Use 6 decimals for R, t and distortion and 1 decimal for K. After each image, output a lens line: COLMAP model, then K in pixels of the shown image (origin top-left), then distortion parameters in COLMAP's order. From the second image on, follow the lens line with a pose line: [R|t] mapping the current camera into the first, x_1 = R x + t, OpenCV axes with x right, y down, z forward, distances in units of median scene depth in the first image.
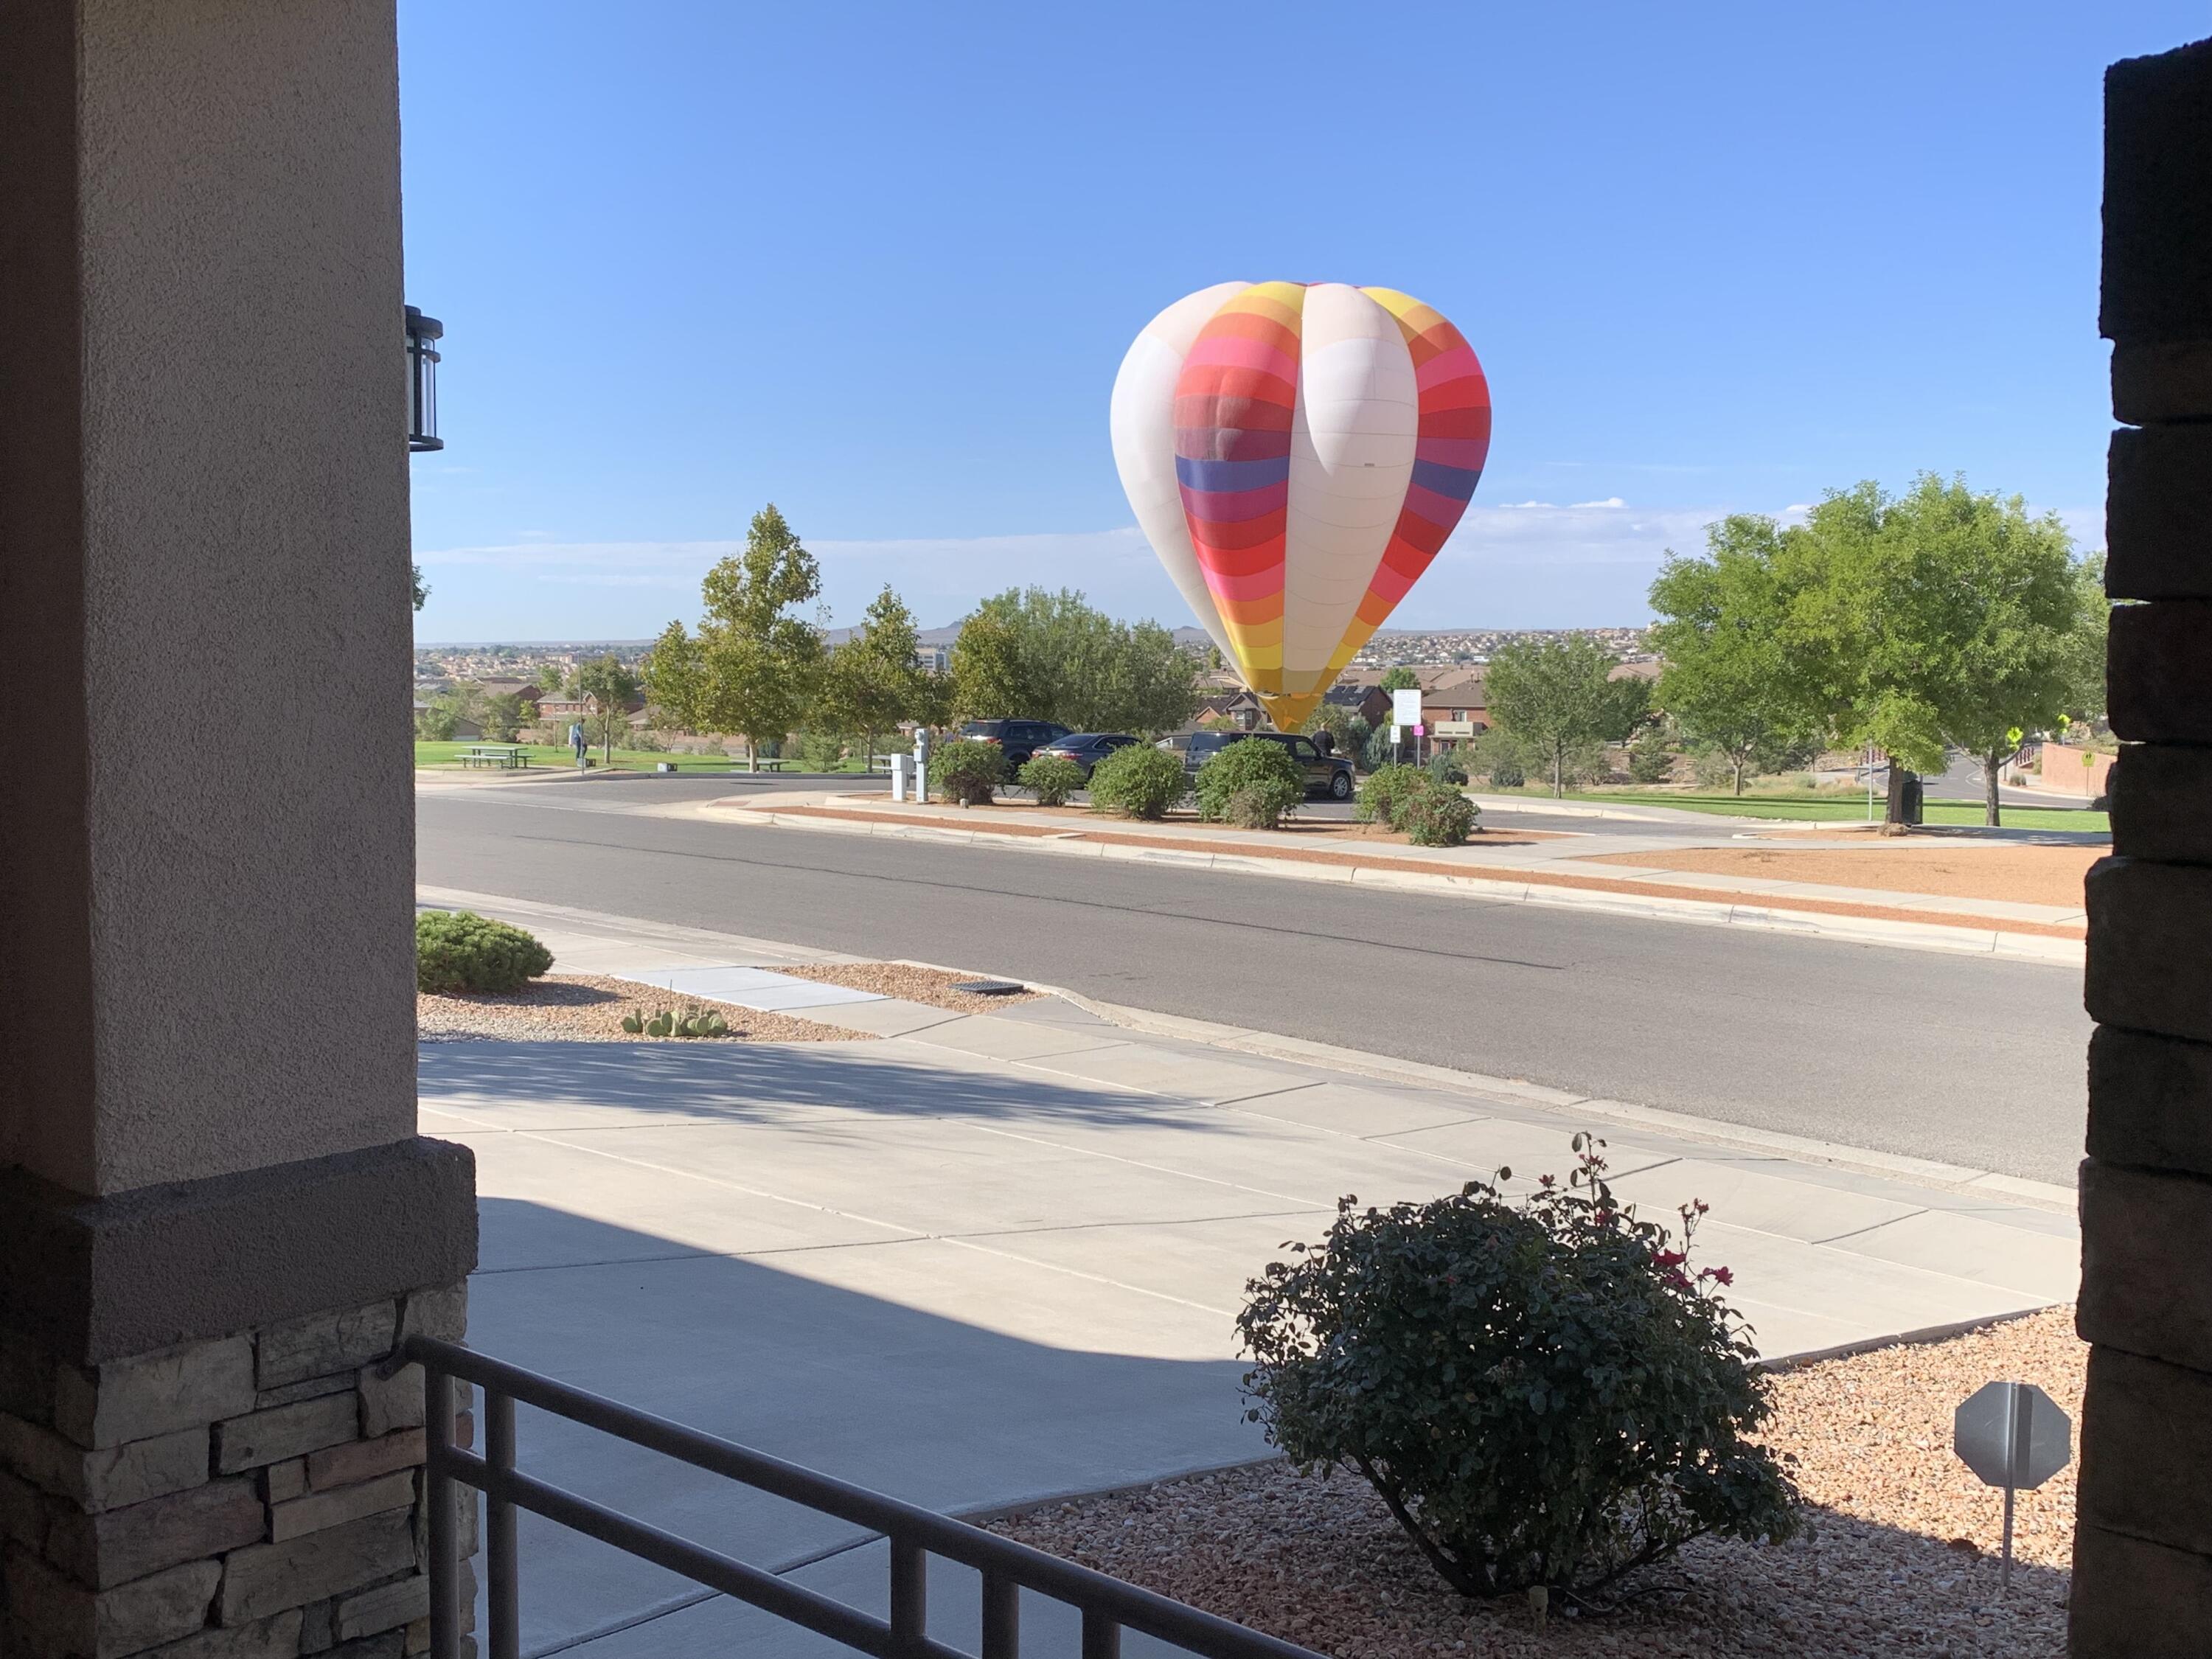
lens RADIAL K [[2366.3, 0, 1106.0], [0, 2366.3, 829.5], [0, 0, 1]] dist [-0.005415, -0.006593]
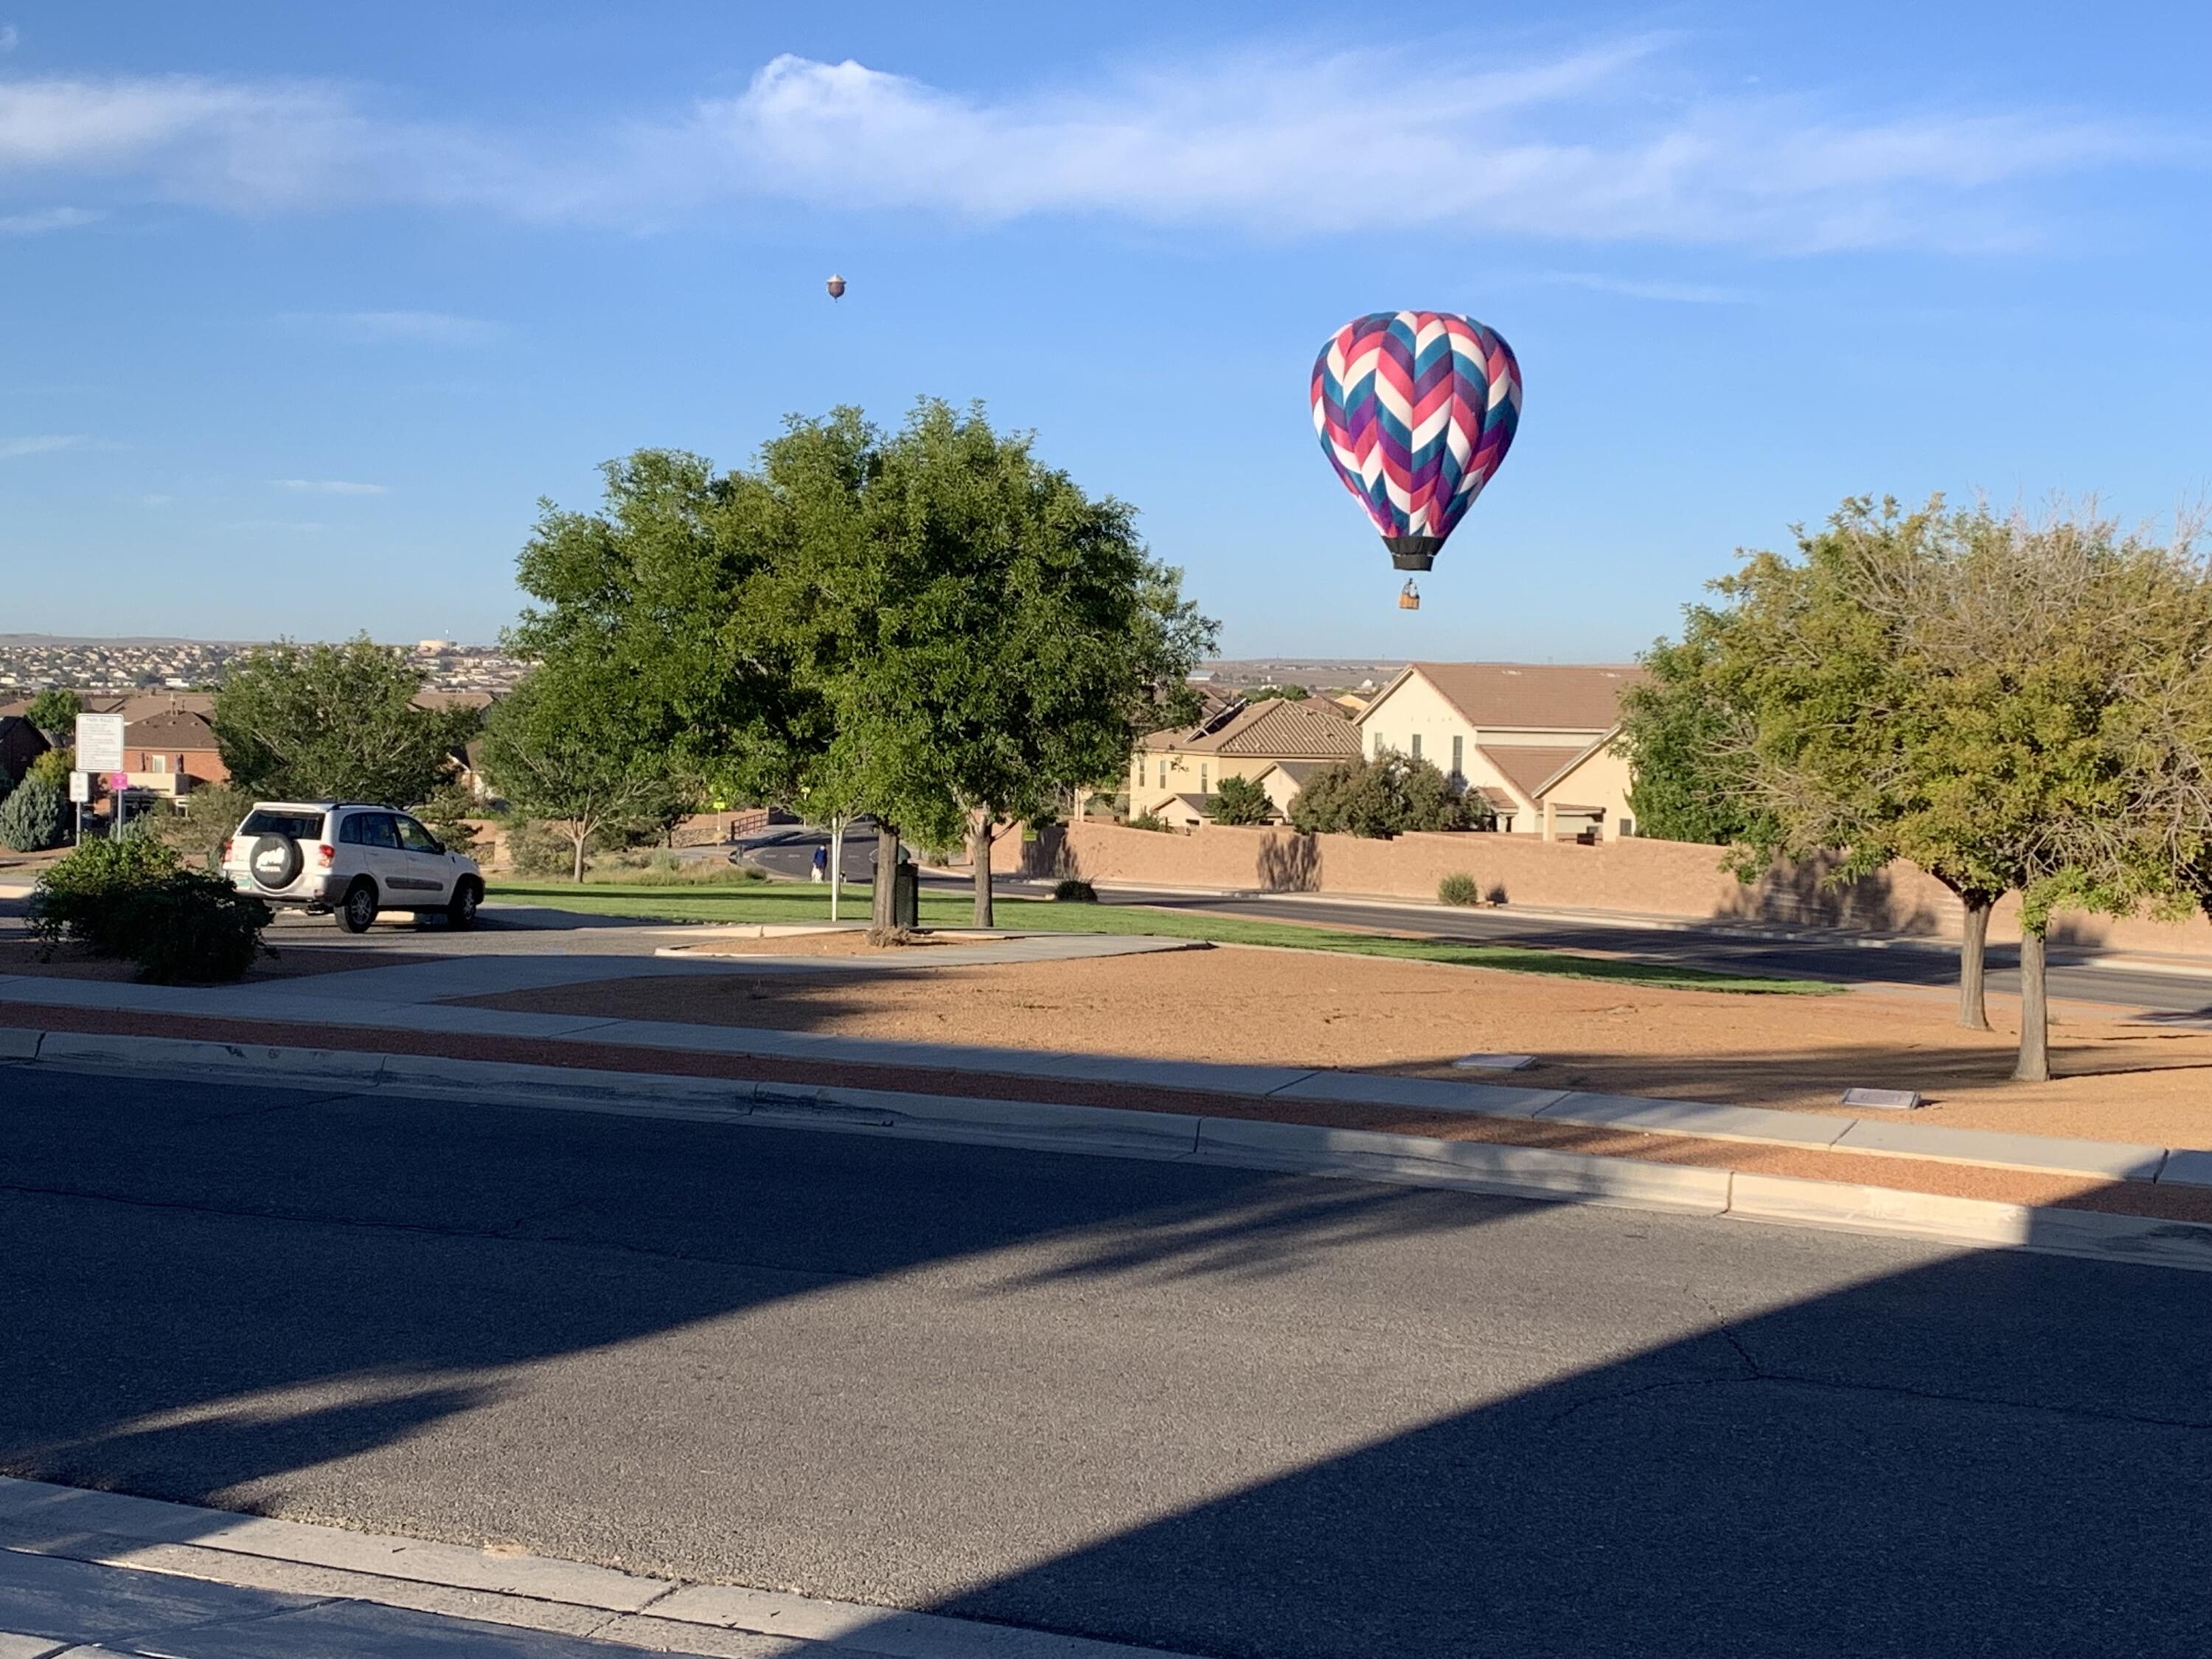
lens RADIAL K [[3228.0, 0, 1106.0], [0, 3228.0, 829.5], [0, 0, 1]] dist [0.092352, 0.037348]
pose [[0.905135, 0.001692, 0.425121, 0.005138], [0.010819, 0.999577, -0.027013, -0.004615], [-0.424987, 0.029050, 0.904733, 0.154476]]
